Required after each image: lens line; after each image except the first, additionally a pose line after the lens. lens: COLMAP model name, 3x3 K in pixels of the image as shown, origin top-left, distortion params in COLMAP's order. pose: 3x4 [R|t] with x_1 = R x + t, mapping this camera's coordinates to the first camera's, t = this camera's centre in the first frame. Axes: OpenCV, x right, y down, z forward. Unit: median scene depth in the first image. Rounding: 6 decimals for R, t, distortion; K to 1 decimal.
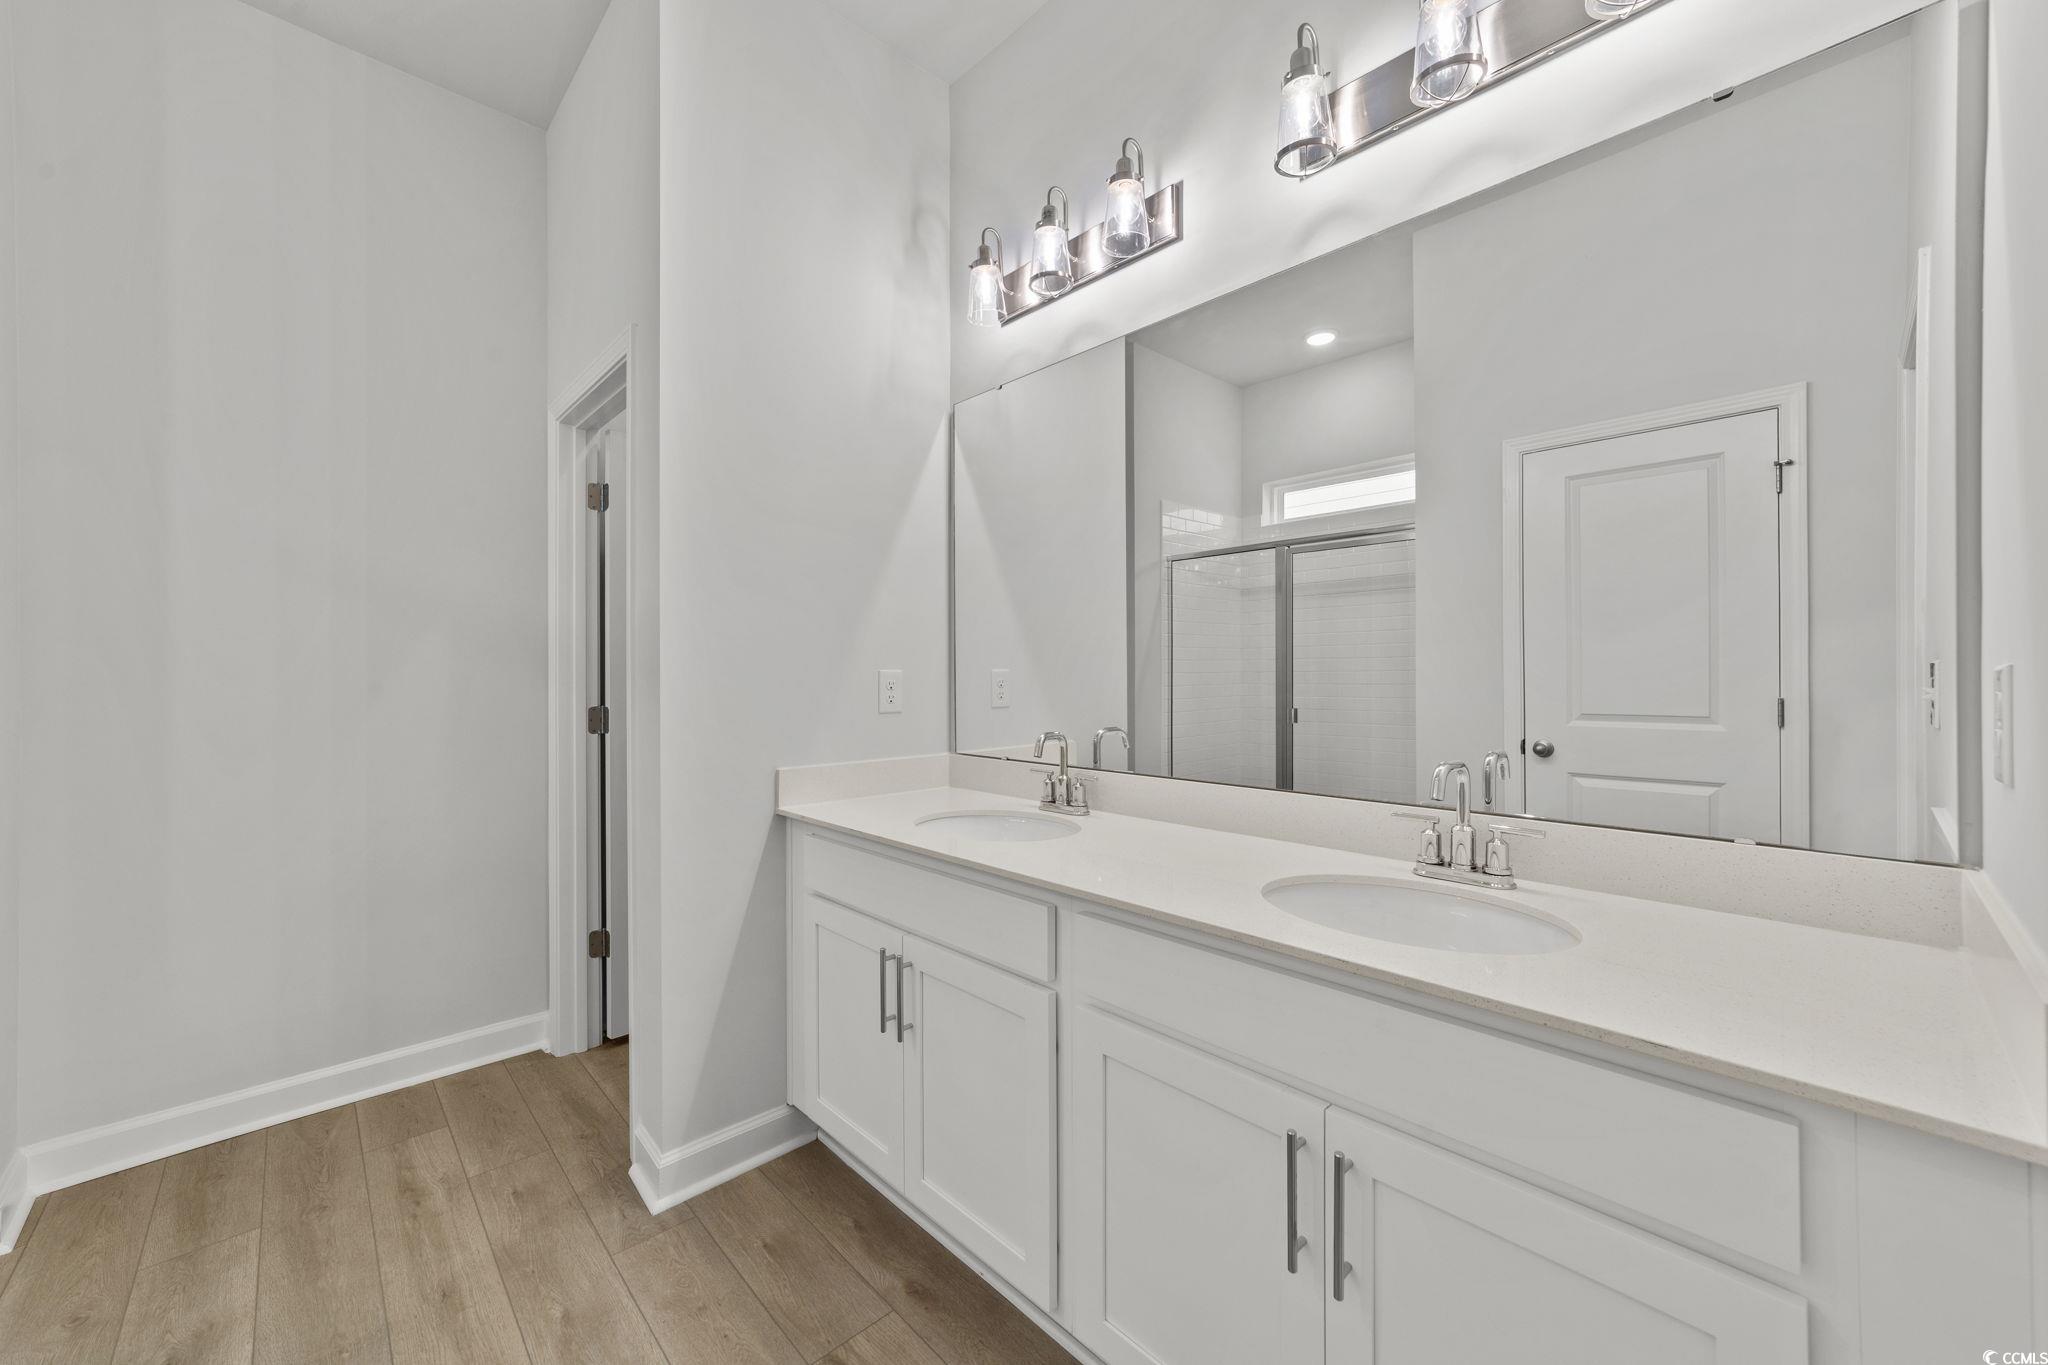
lens RADIAL K [[788.8, 0, 1019.9], [0, 788.8, 678.1], [0, 0, 1]] dist [-0.008660, 0.005730]
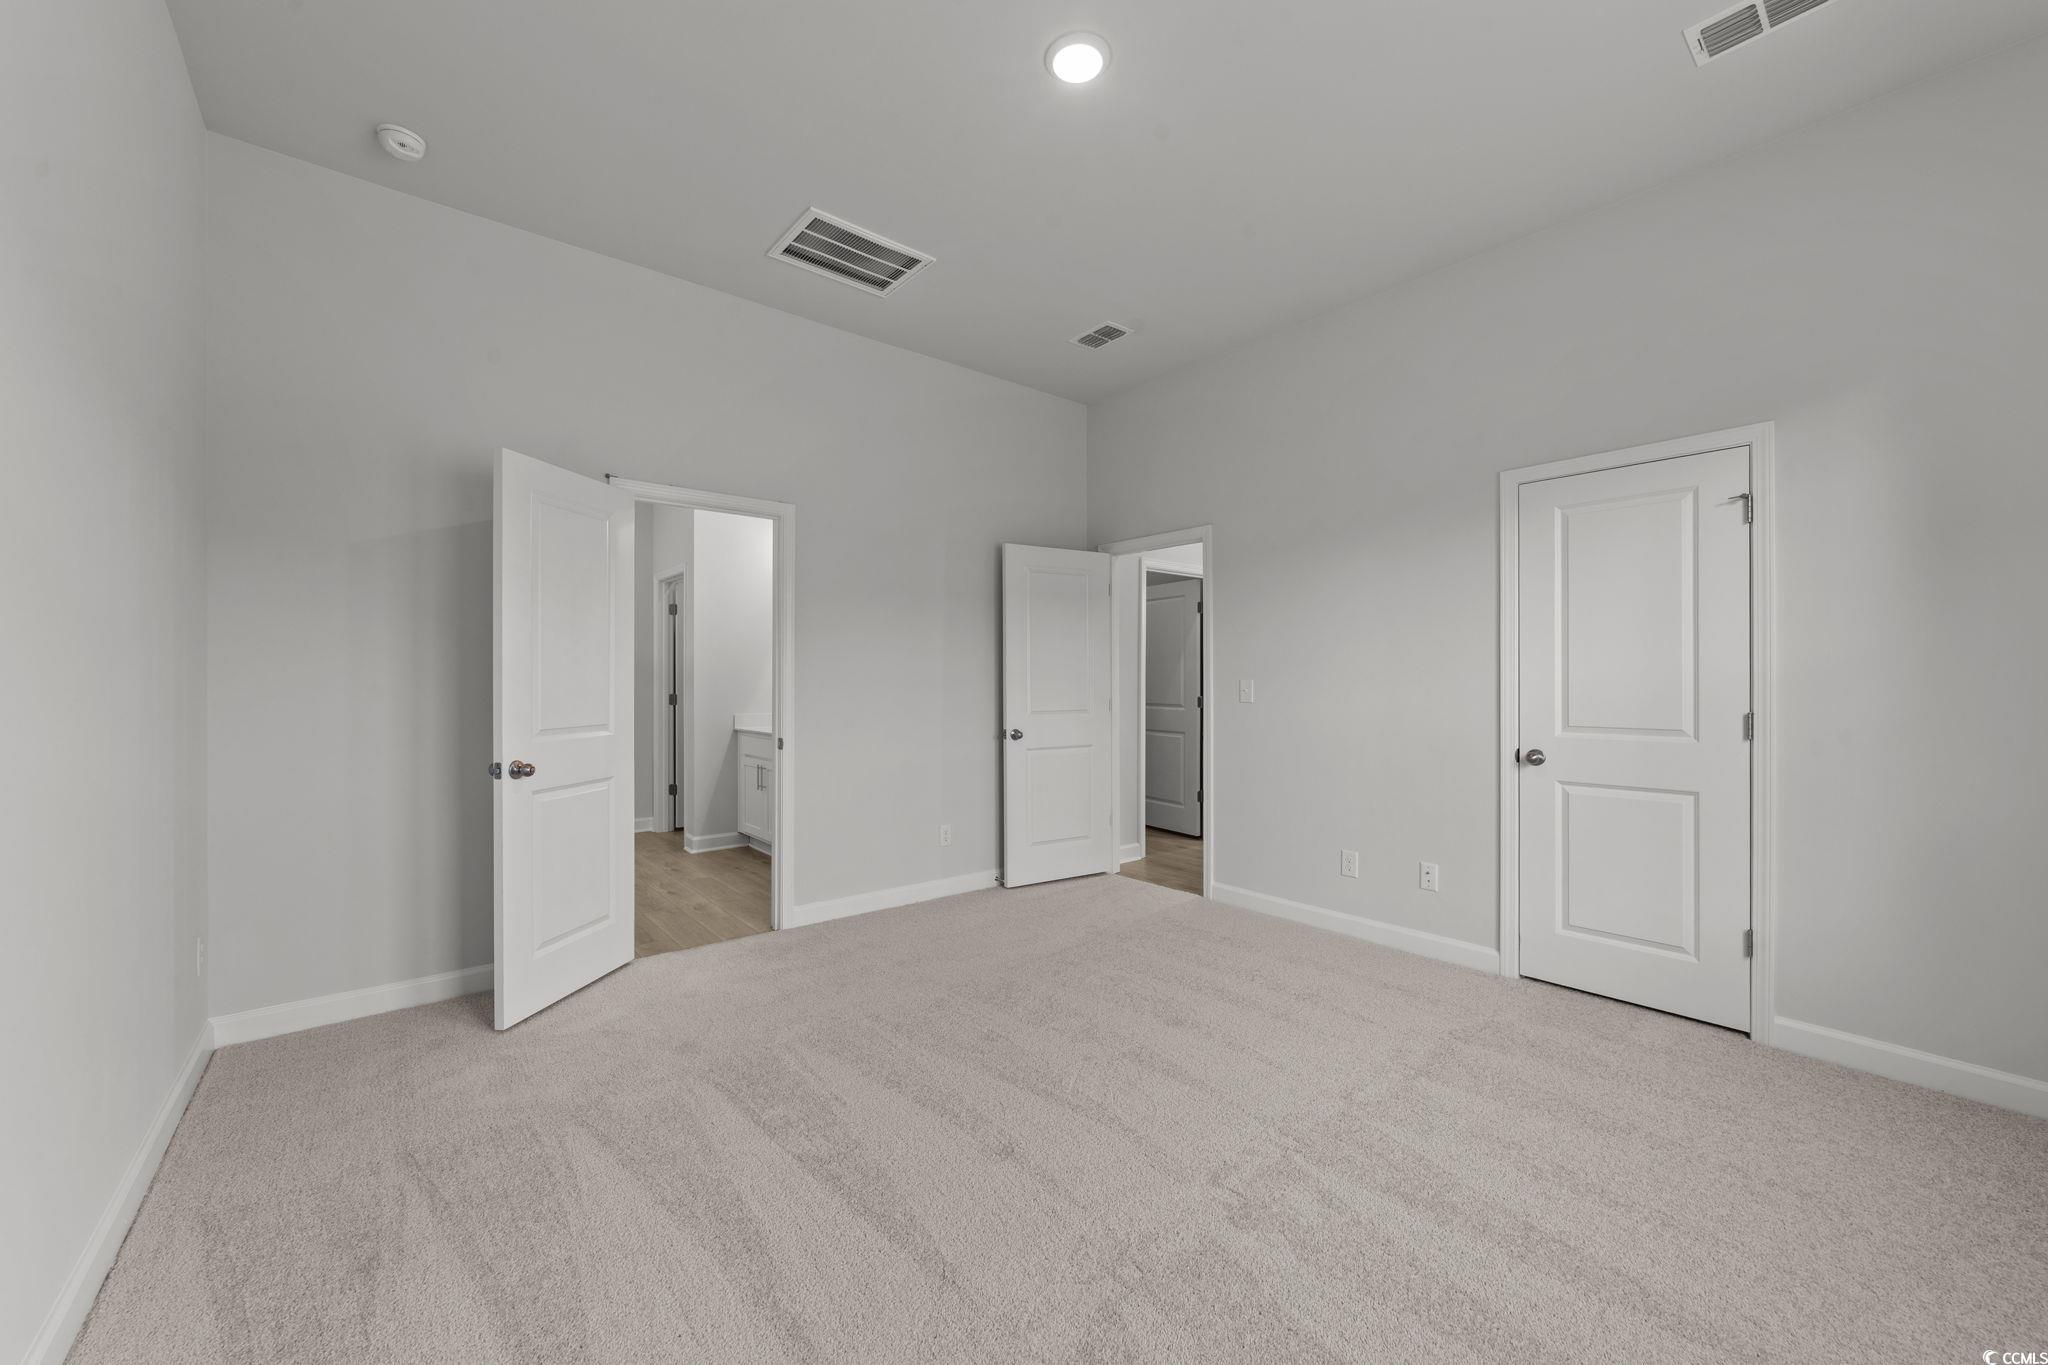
lens RADIAL K [[788.8, 0, 1020.0], [0, 788.8, 684.8], [0, 0, 1]] dist [-0.008660, 0.005730]
pose [[0.997839, -0.002804, -0.065652, 0.724946], [0.002139, 0.999946, -0.010198, 0.035354], [0.065677, 0.010035, 0.997790, -1.415853]]
